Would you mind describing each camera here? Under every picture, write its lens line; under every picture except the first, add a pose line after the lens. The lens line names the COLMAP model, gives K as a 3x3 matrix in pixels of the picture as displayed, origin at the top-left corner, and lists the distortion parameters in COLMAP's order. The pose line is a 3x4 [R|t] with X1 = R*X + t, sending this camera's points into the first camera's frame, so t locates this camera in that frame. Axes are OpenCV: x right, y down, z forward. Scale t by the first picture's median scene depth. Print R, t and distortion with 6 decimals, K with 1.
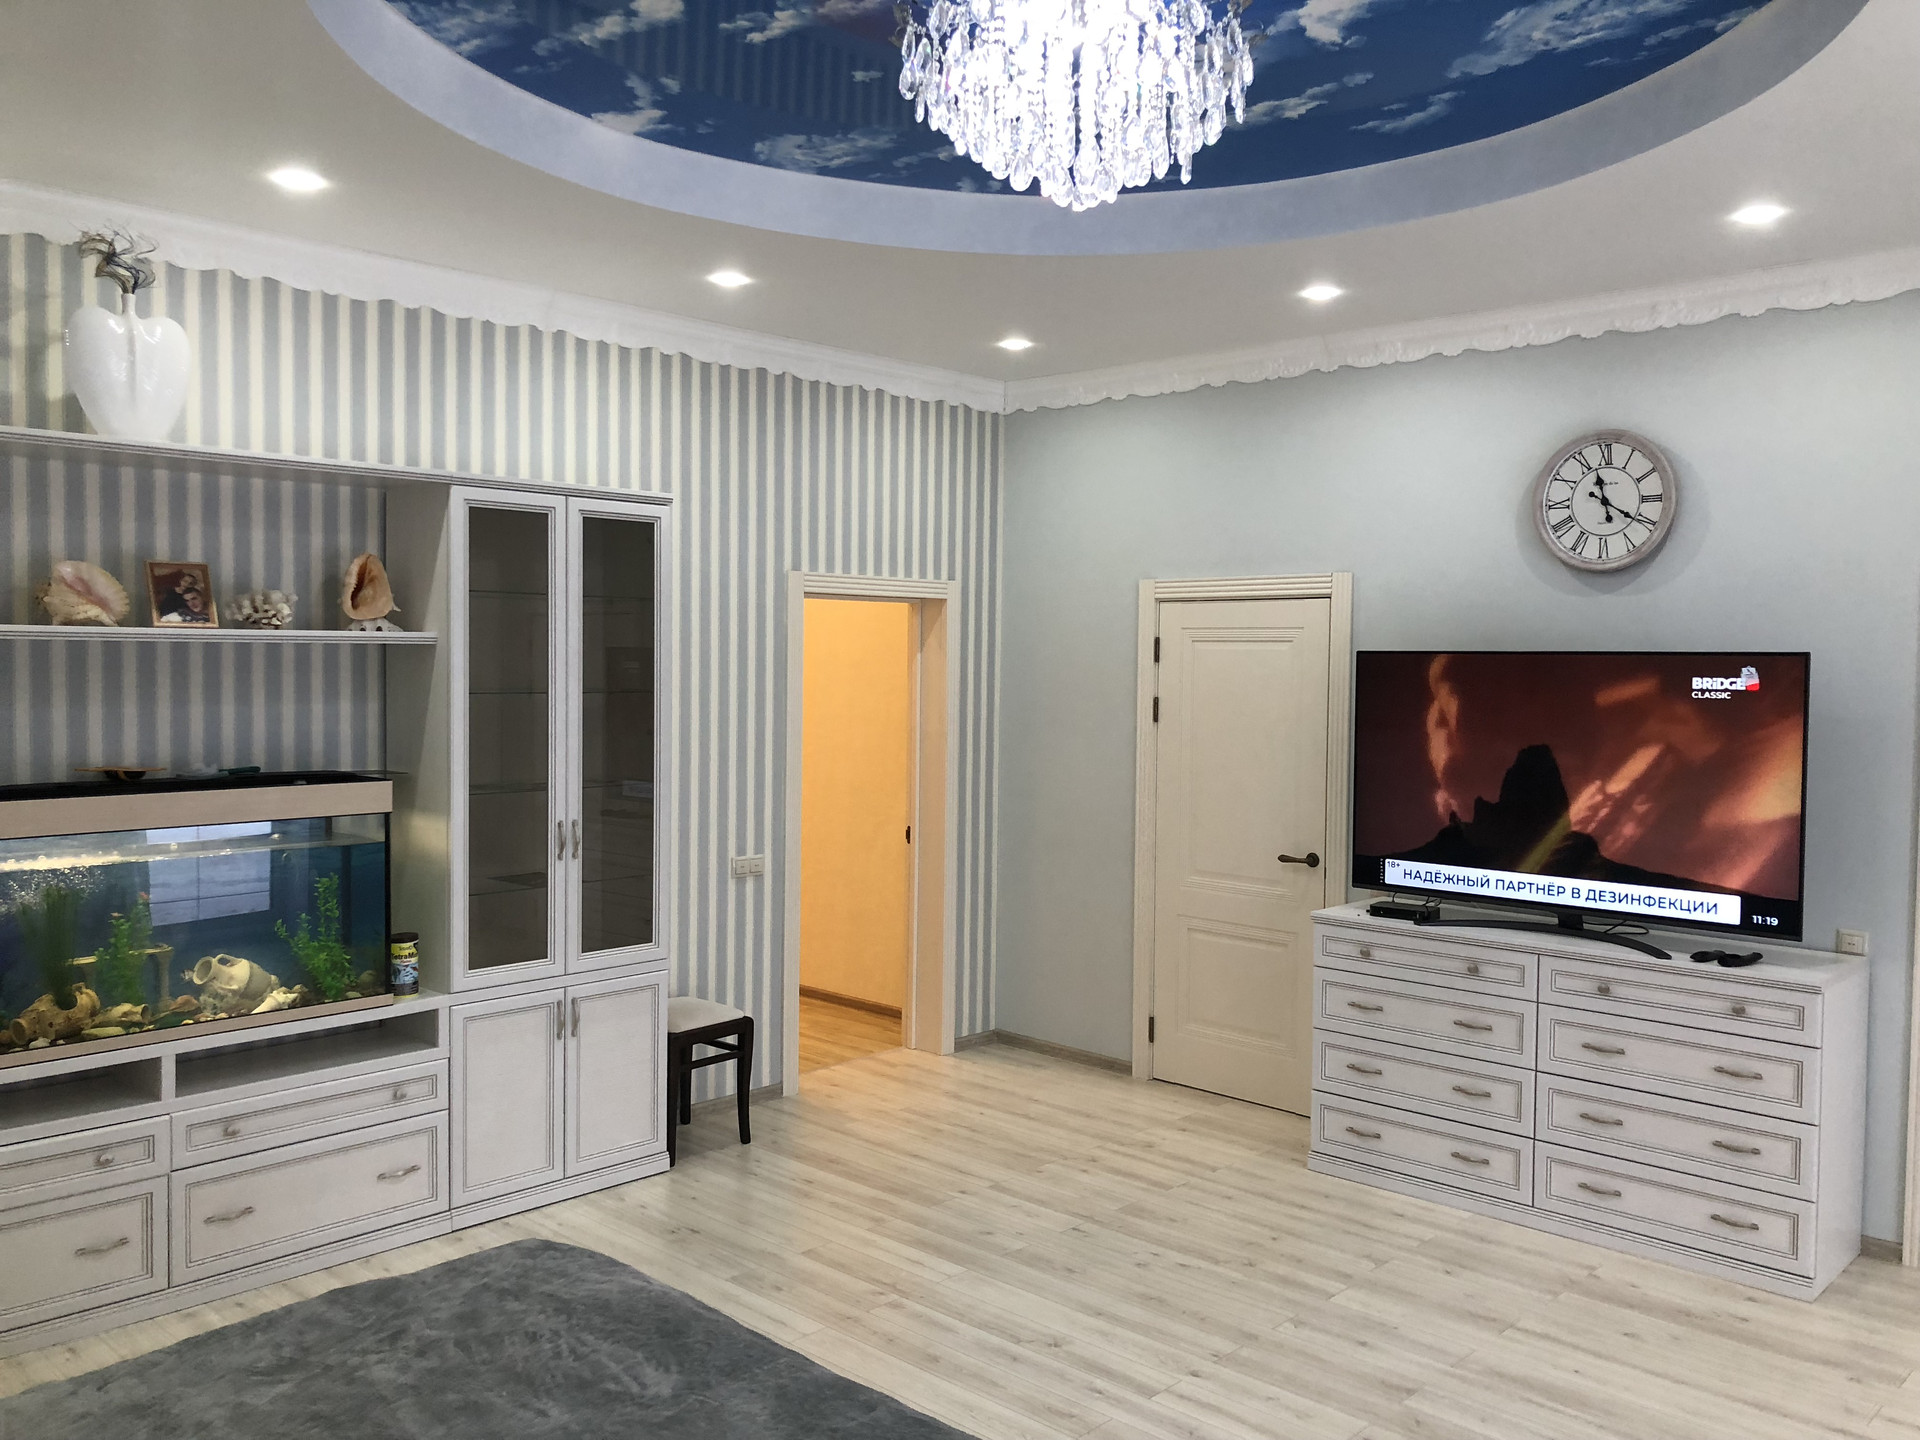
lens RADIAL K [[1584.9, 0, 1014.8], [0, 1584.9, 716.4], [0, 0, 1]] dist [0.035098, -0.009765]
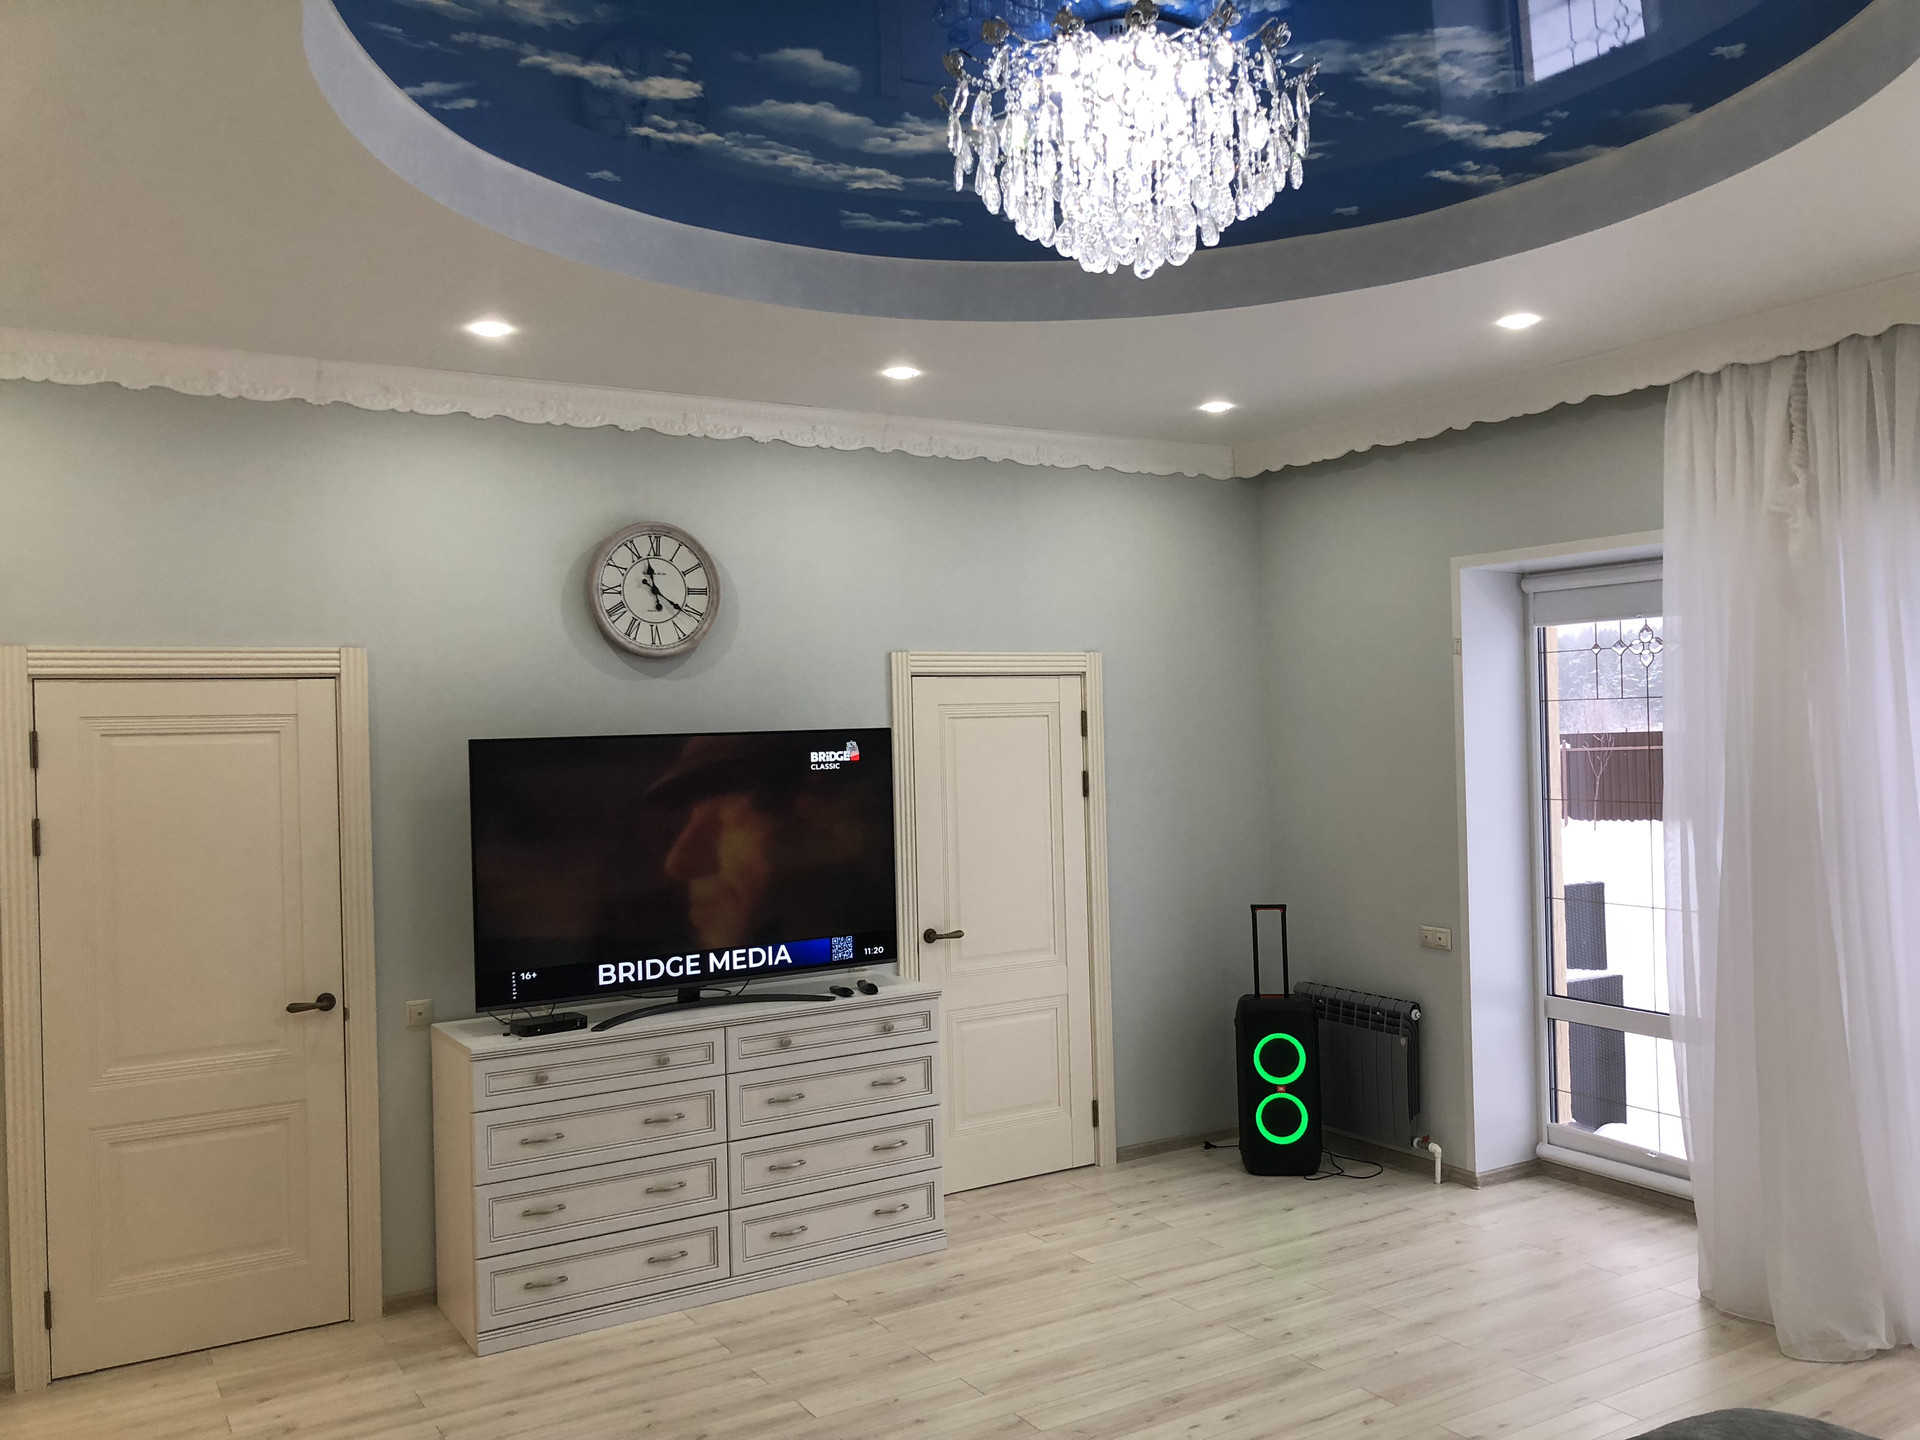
lens RADIAL K [[1558.8, 0, 970.2], [0, 1558.8, 721.1], [0, 0, 1]] dist [0.039854, -0.048049]
pose [[0.279798, -0.012018, 0.959984, -0.557033], [0.067379, 0.997702, -0.007148, -0.027998], [-0.957692, 0.066682, 0.279965, 0.519616]]
